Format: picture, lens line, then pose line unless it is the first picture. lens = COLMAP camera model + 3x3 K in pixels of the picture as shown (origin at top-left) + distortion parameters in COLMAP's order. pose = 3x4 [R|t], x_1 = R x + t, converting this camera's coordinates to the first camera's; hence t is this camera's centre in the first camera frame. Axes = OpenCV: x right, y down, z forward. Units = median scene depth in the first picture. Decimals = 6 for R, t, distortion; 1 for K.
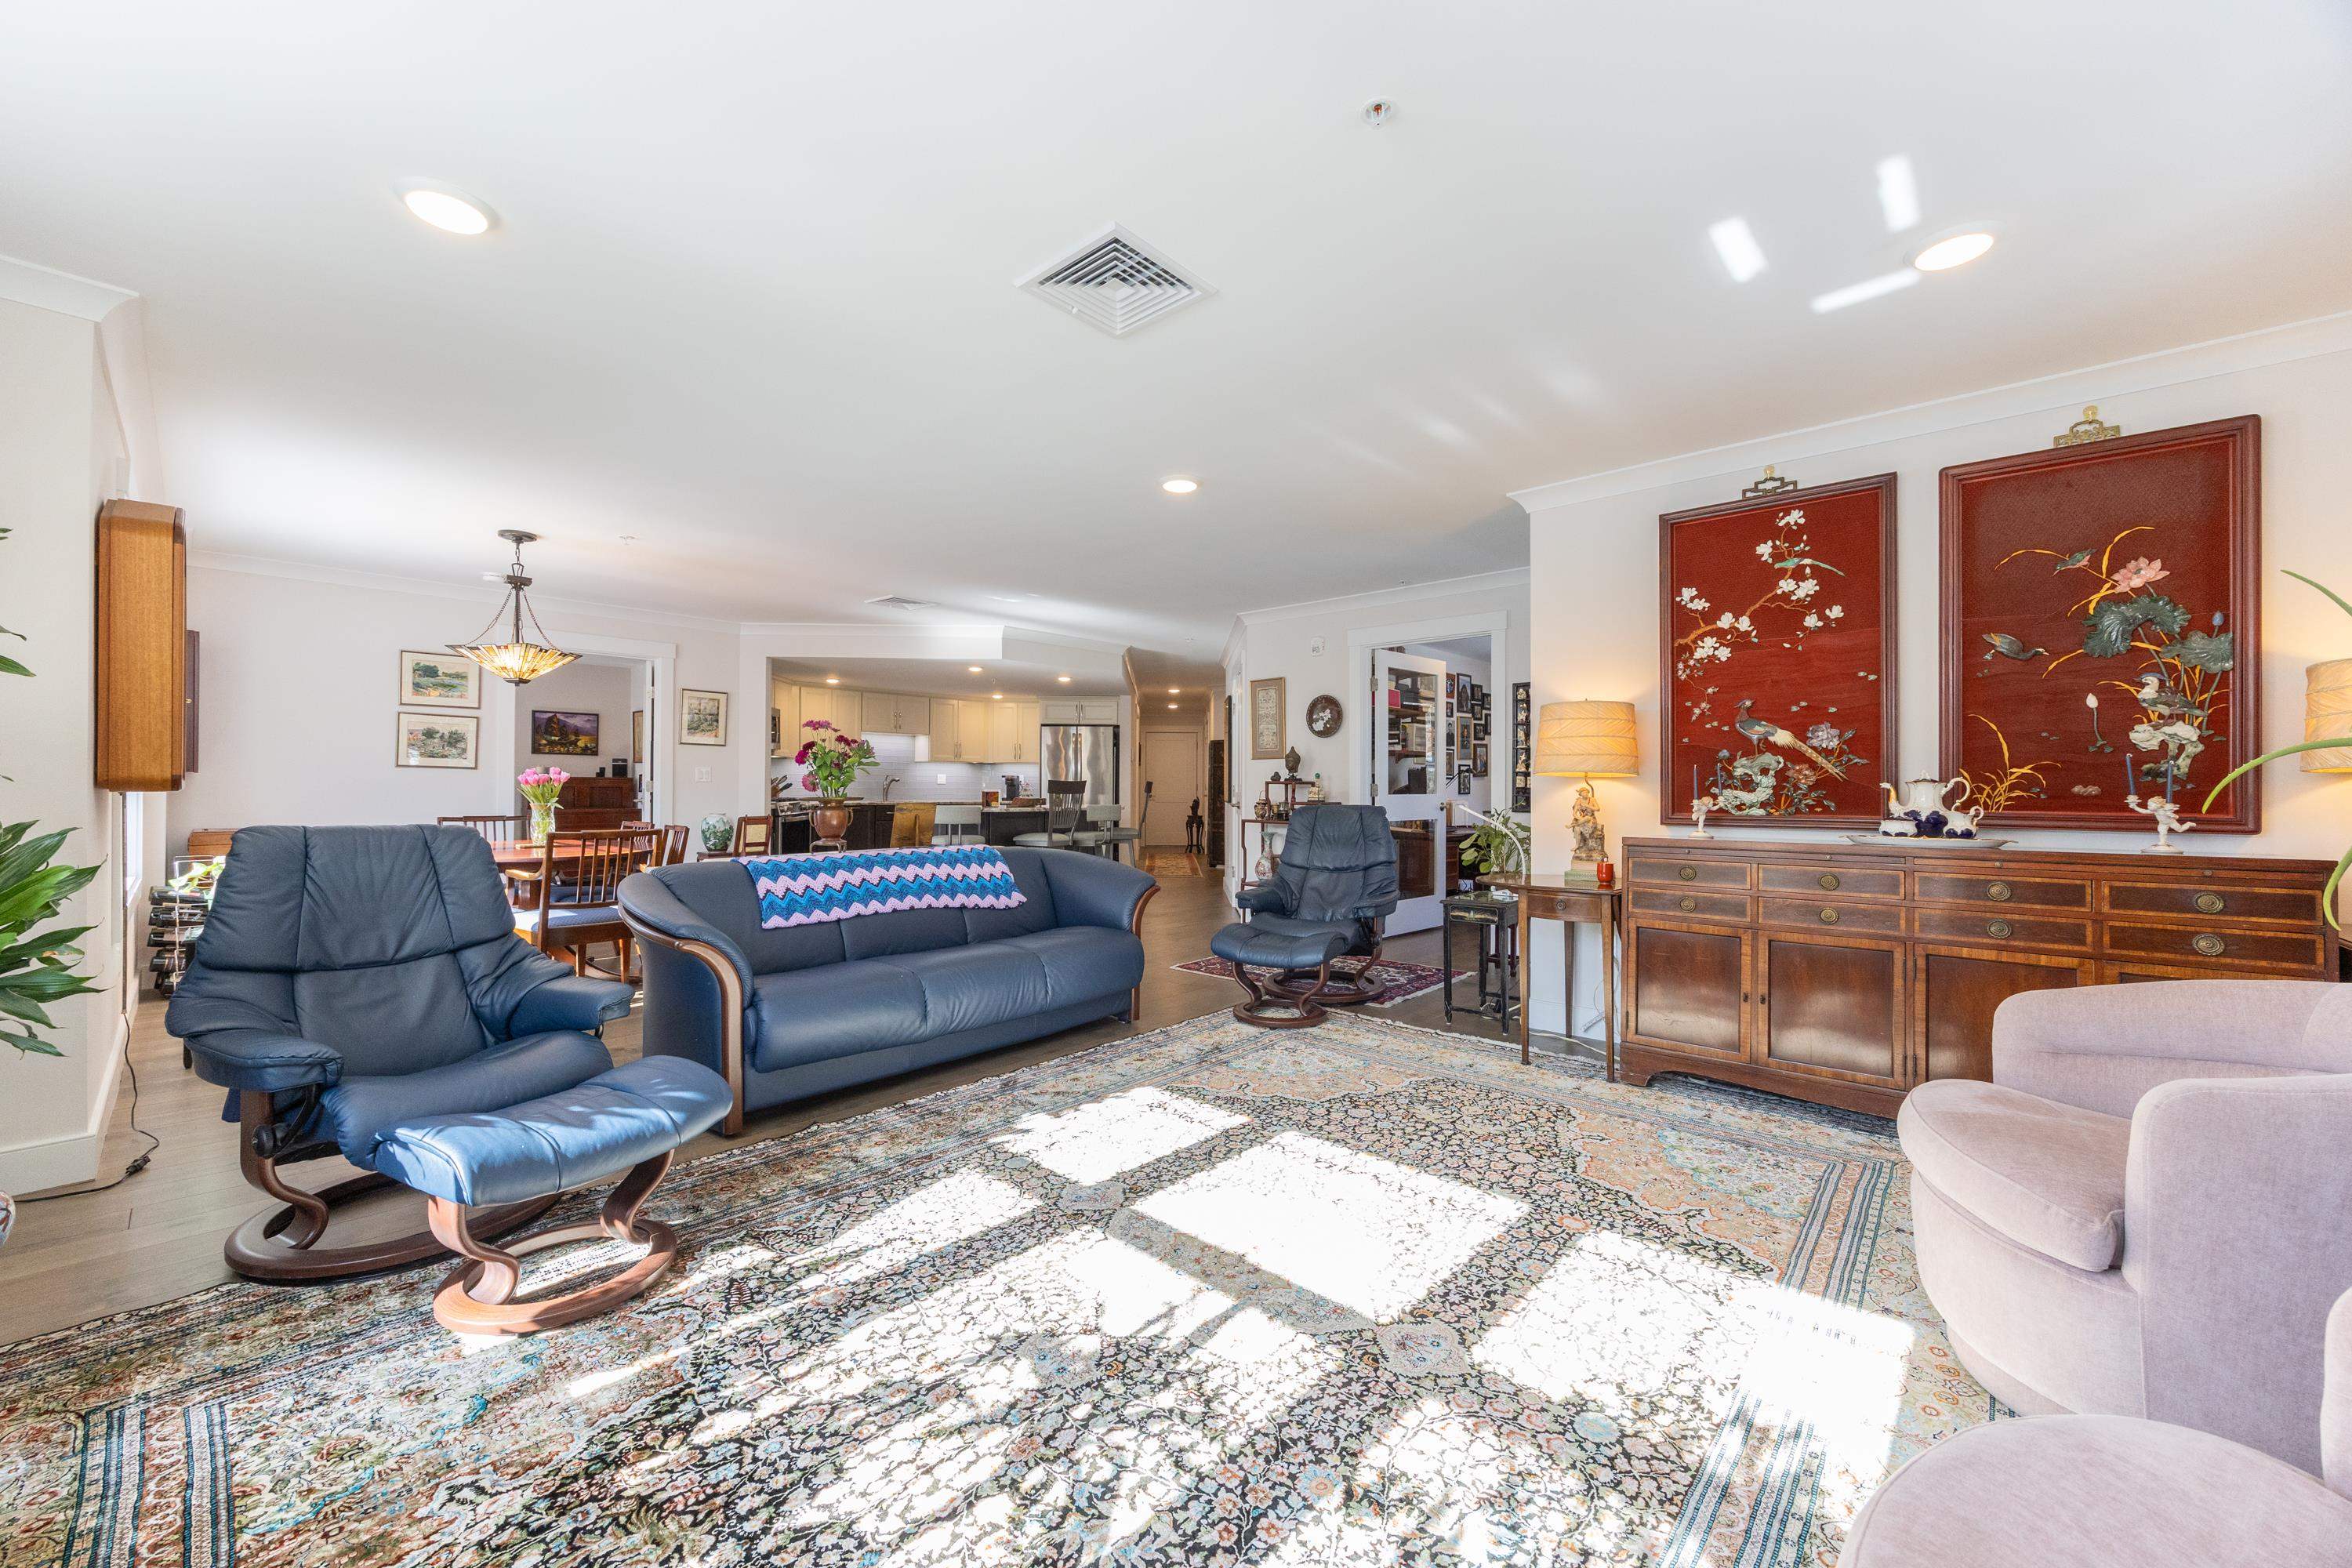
lens RADIAL K [[892.5, 0, 1175.7], [0, 892.5, 779.7], [0, 0, 1]] dist [-0.001588, -0.000190]
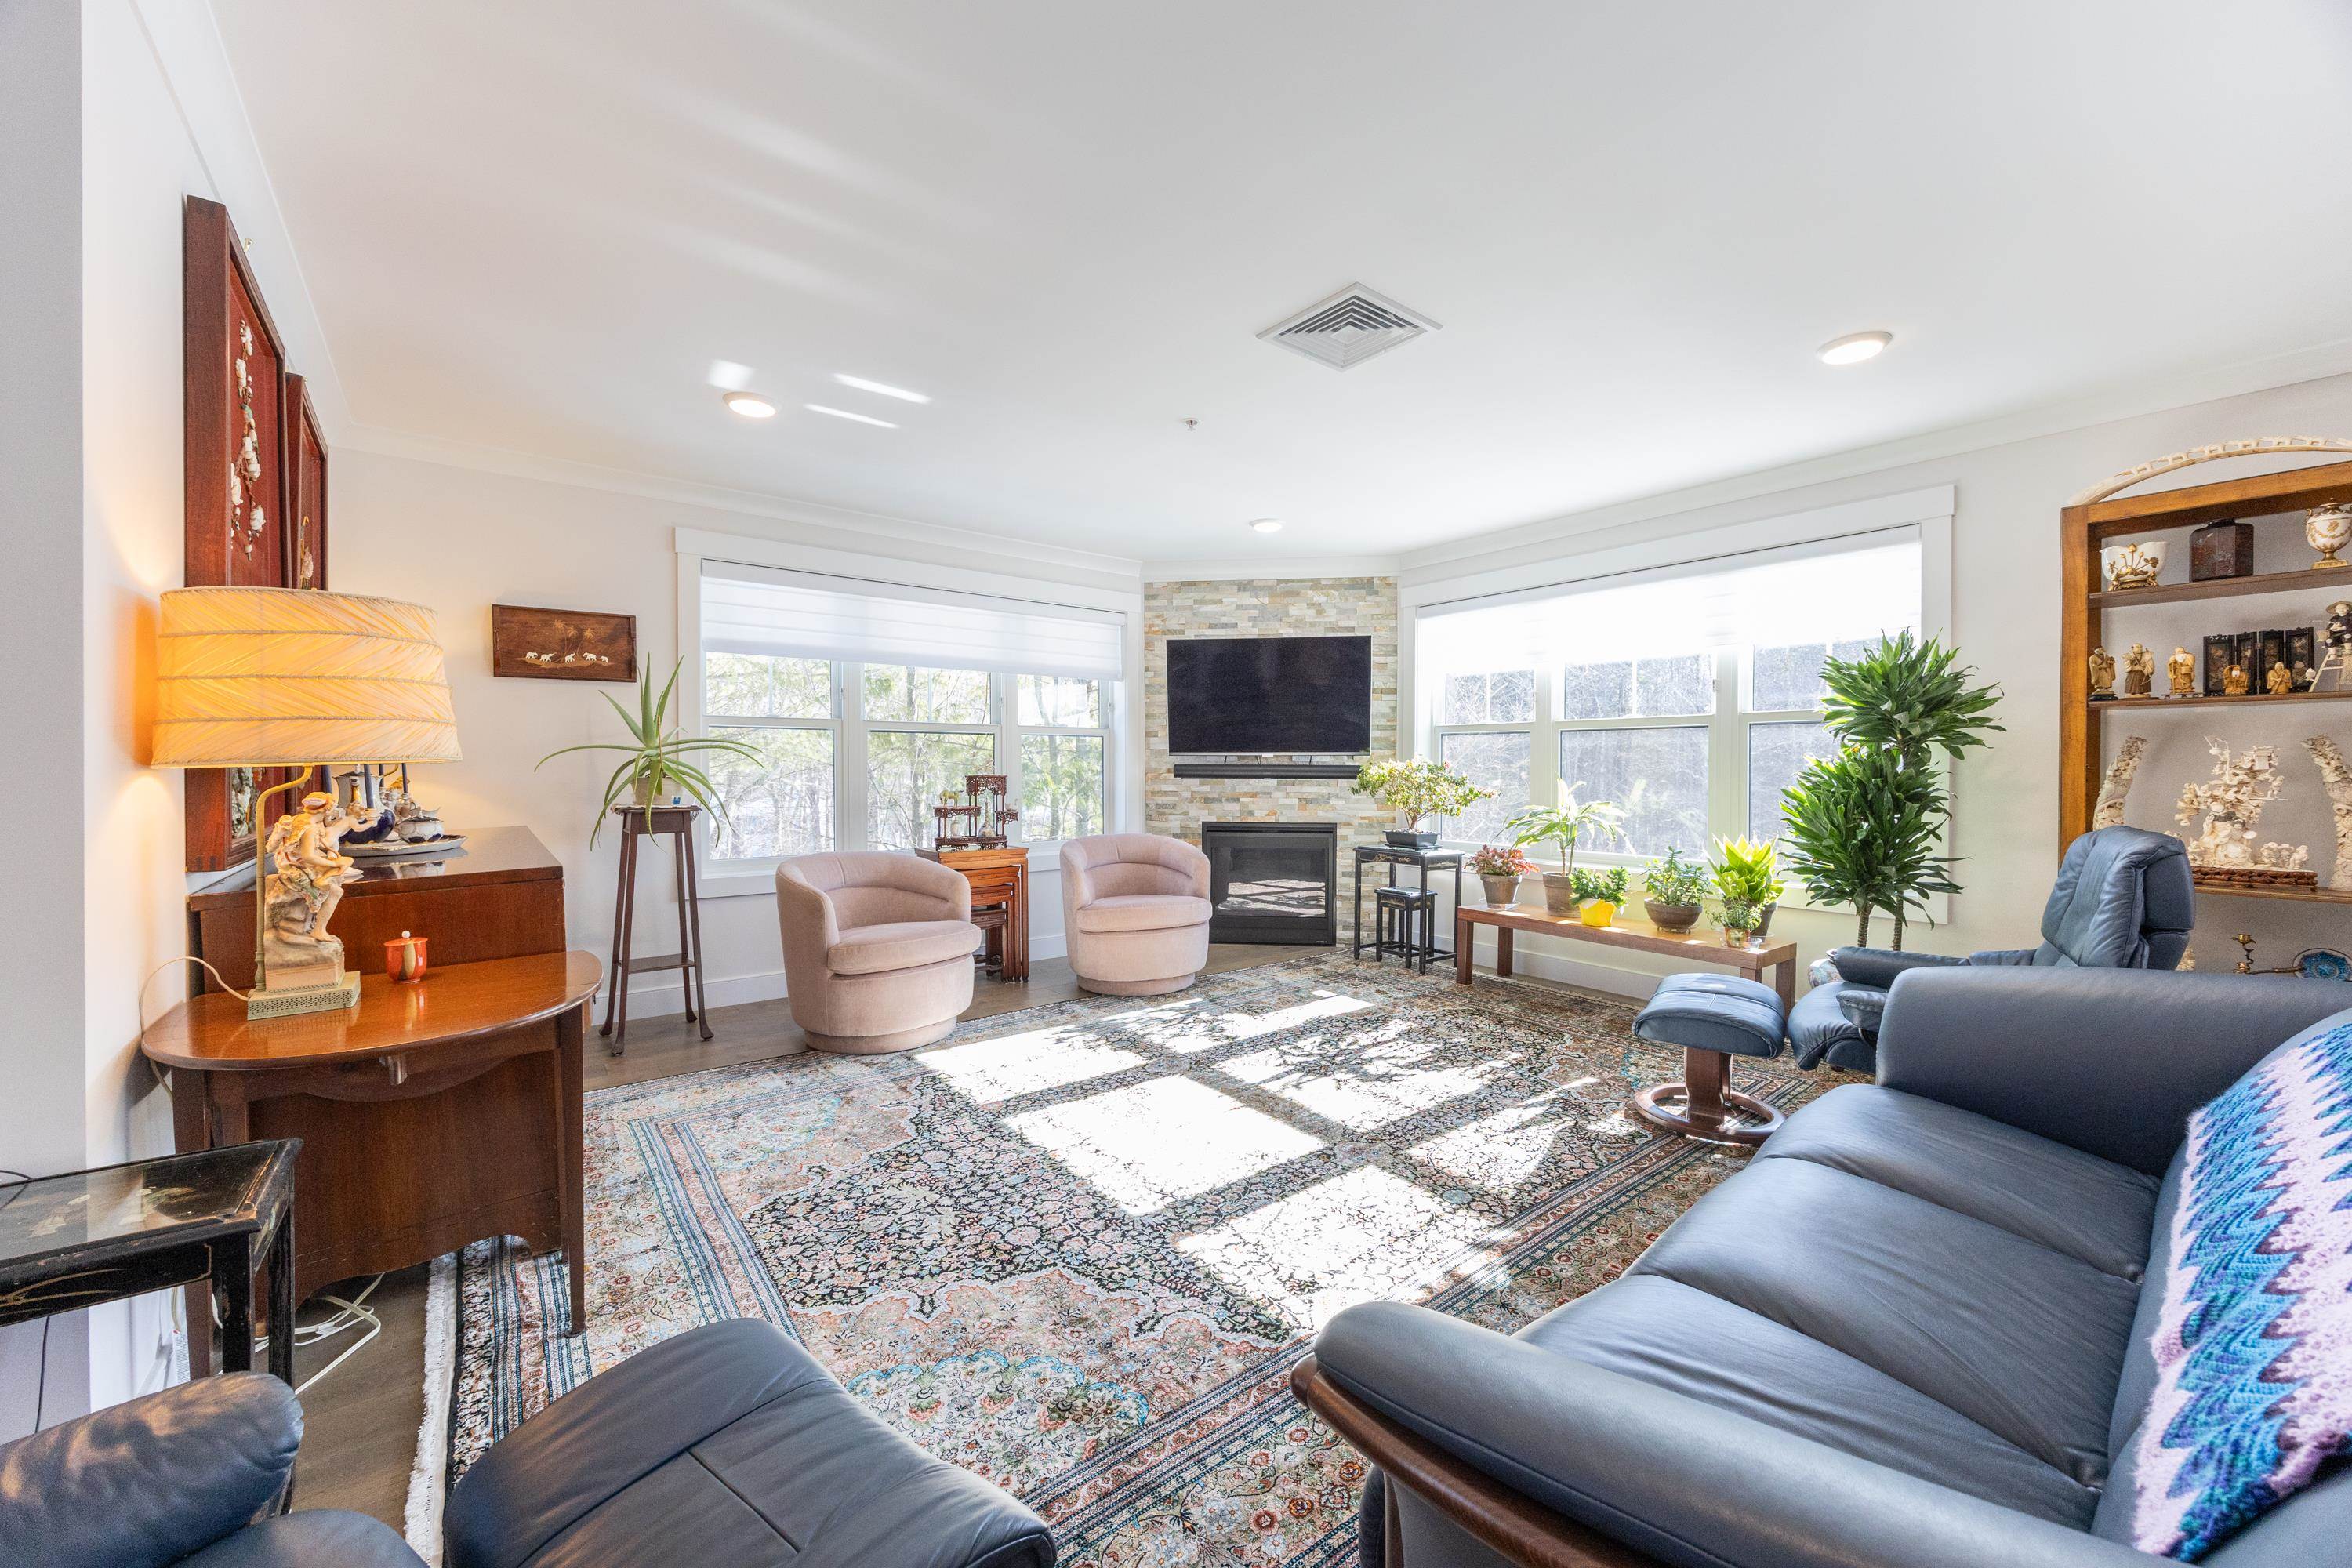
lens RADIAL K [[911.0, 0, 1164.9], [0, 911.0, 786.9], [0, 0, 1]] dist [-0.000523, 0.000085]
pose [[-0.984773, -0.010240, 0.173544, -0.035202], [-0.007762, 0.999858, 0.014947, -0.005571], [-0.173672, 0.013373, -0.984713, 1.816380]]
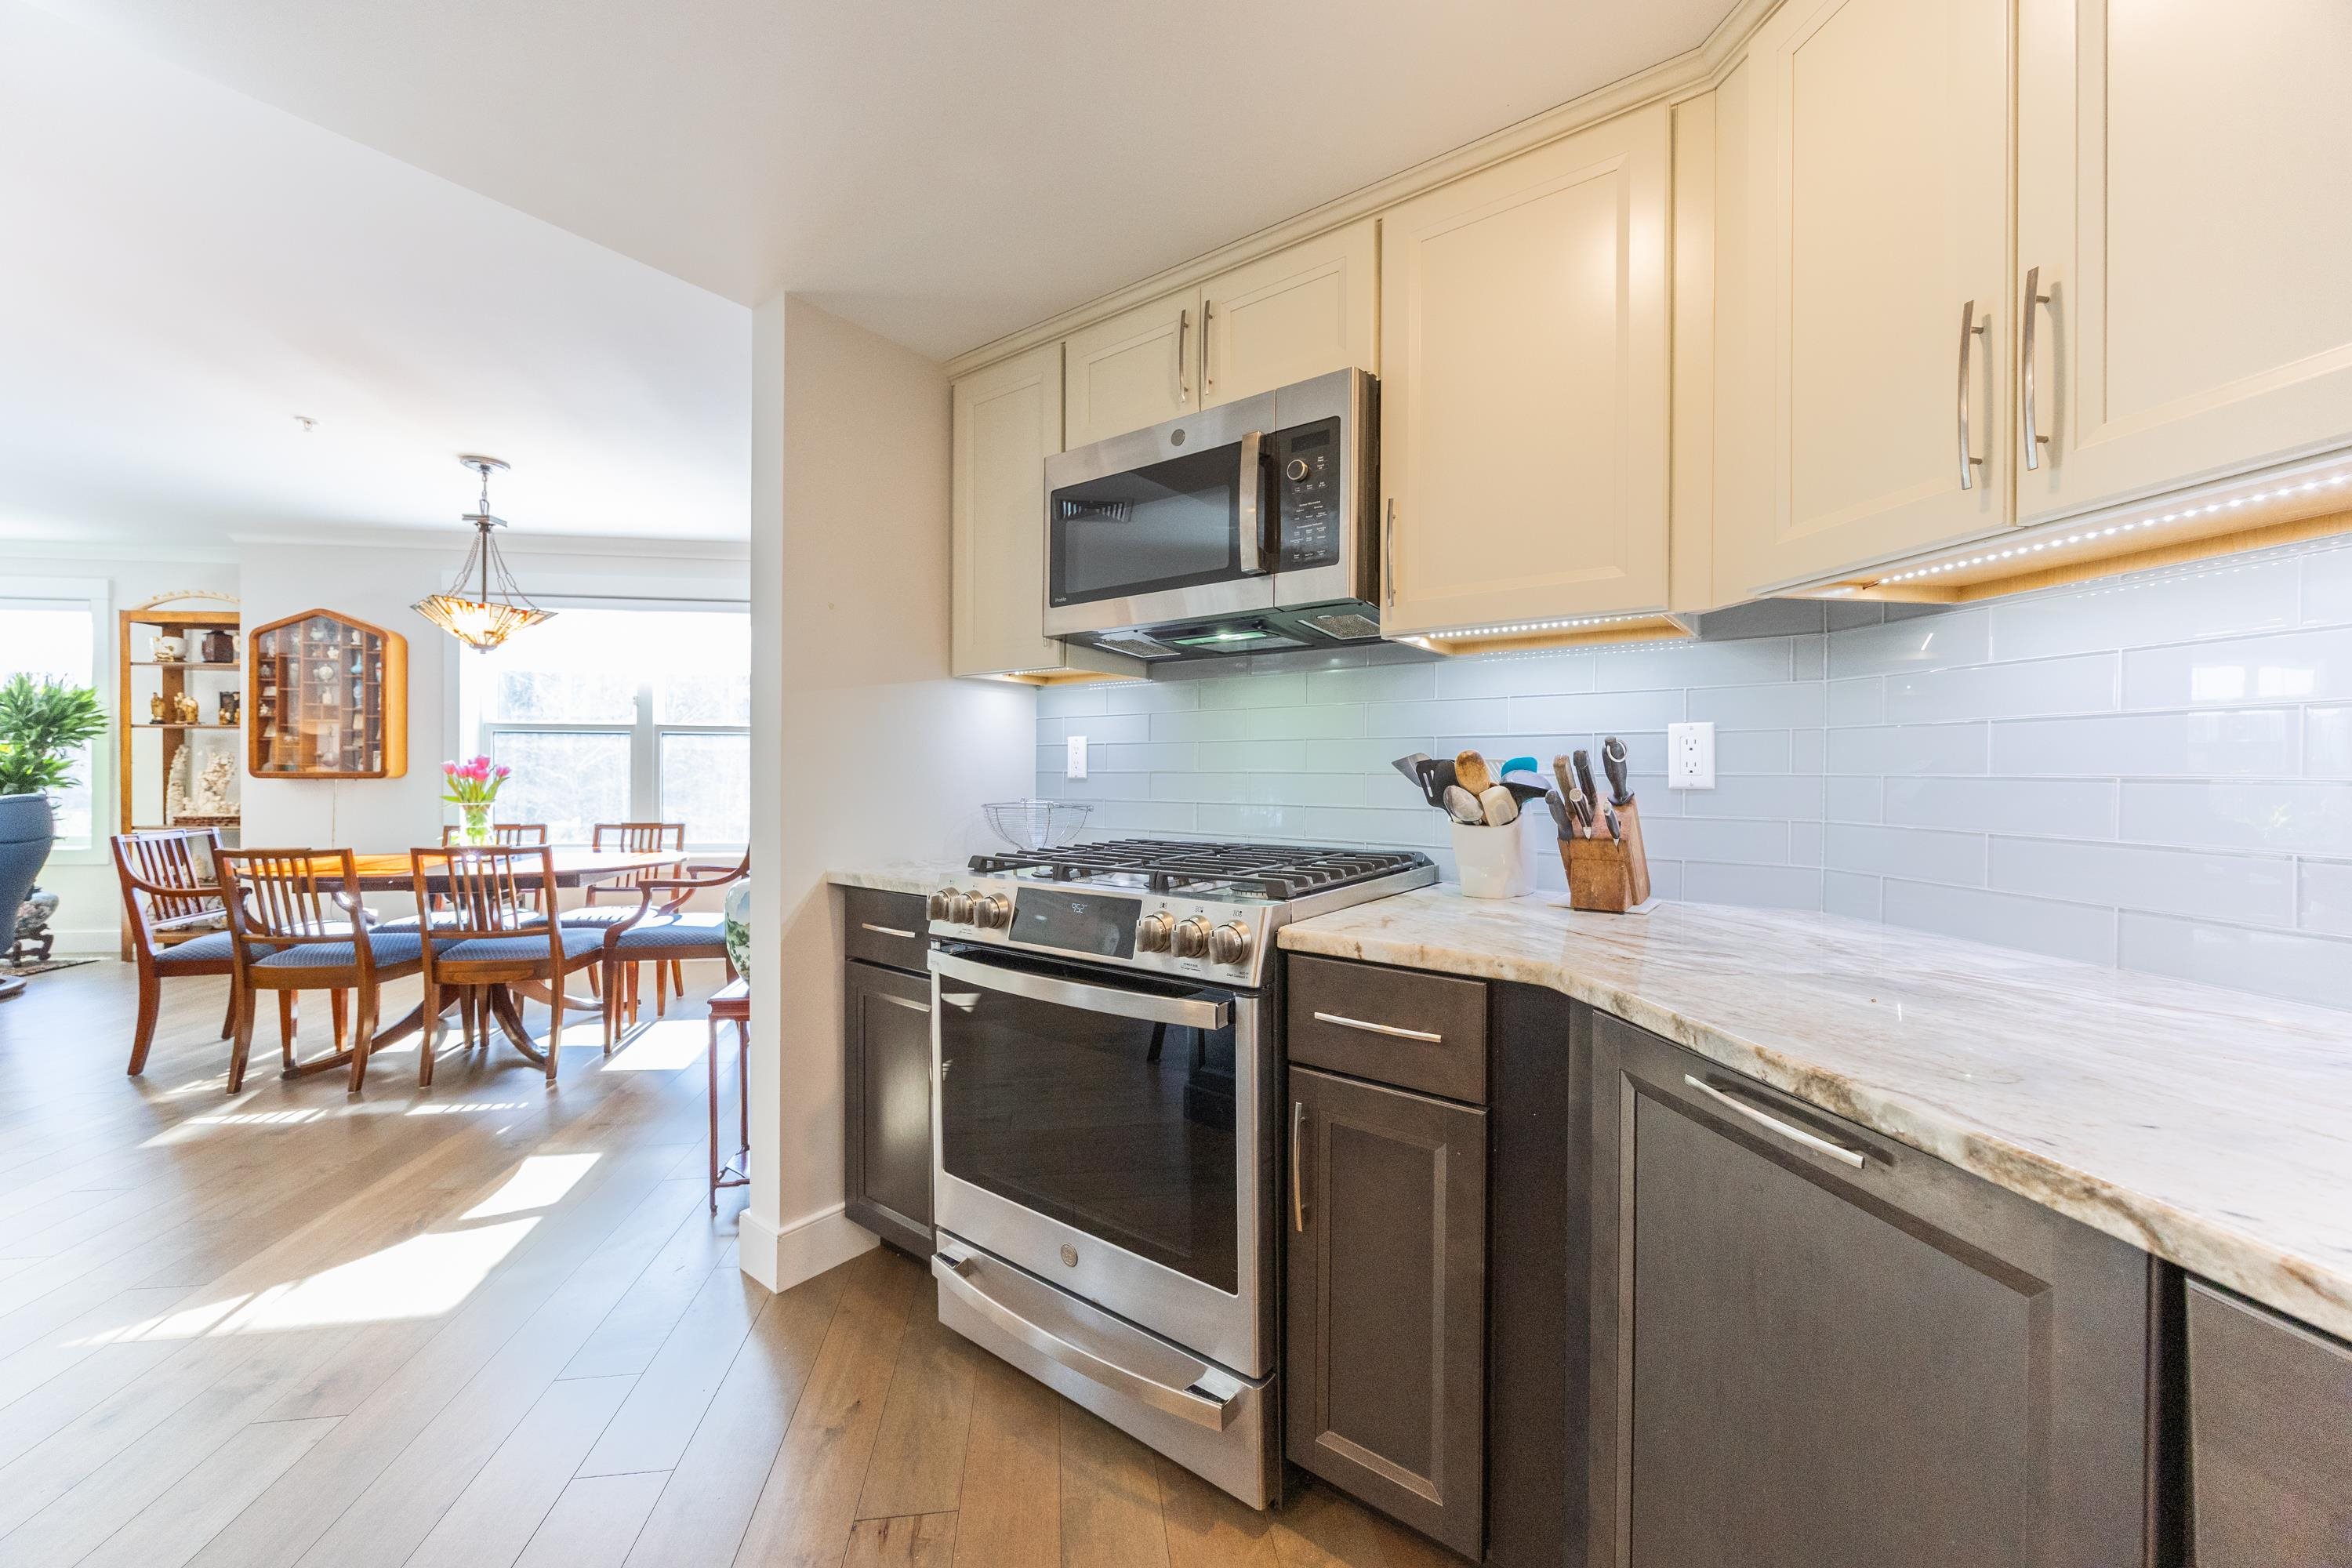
lens RADIAL K [[905.9, 0, 1169.6], [0, 905.9, 778.0], [0, 0, 1]] dist [-0.002319, -0.000302]
pose [[-0.638379, -0.002748, -0.769717, -0.874231], [-0.003038, 0.999995, -0.001051, 0.006991], [0.769716, 0.001667, -0.638384, 3.408644]]
